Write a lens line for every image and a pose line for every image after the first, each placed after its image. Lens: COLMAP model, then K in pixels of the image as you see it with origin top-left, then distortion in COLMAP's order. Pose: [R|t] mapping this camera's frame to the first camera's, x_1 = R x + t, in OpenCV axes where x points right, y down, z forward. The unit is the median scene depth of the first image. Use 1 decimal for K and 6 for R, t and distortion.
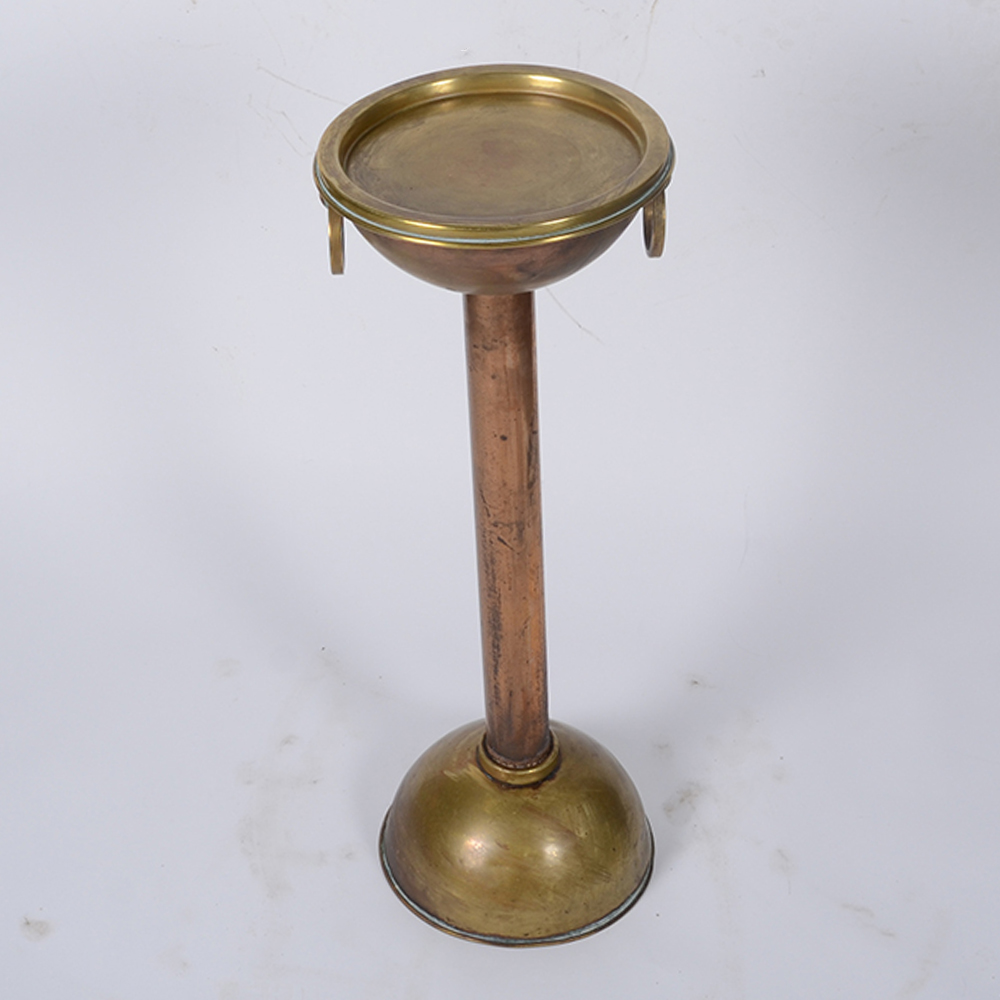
lens RADIAL K [[1494.1, 0, 506.5], [0, 1494.1, 449.8], [0, 0, 1]] dist [-0.022284, -0.041875]
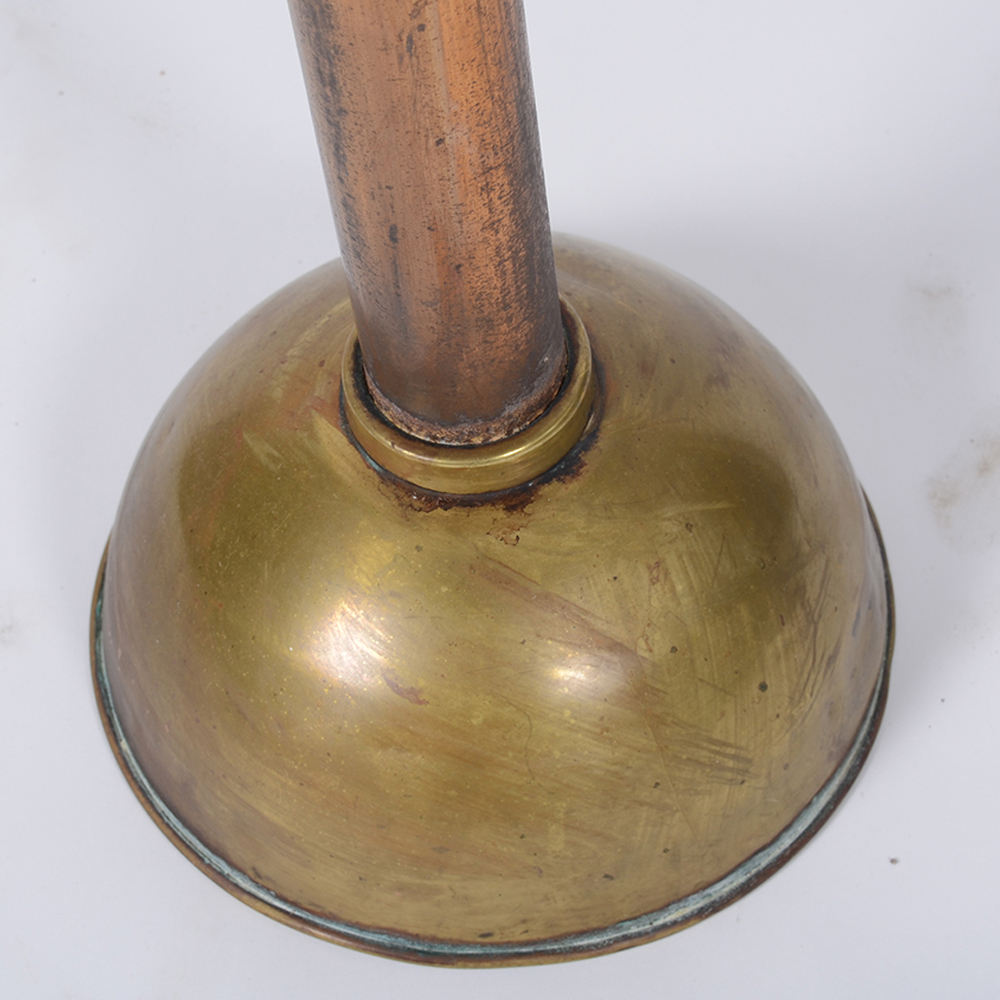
lens RADIAL K [[2314.7, 0, 500.0], [0, 2314.7, 500.0], [0, 0, 1]] dist [0.401733, 0.122359]
pose [[0.997336, 0.014866, -0.071408, 0.051933], [0.013248, 0.925805, 0.377768, 0.041523], [0.071726, -0.377708, 0.923142, 0.558942]]
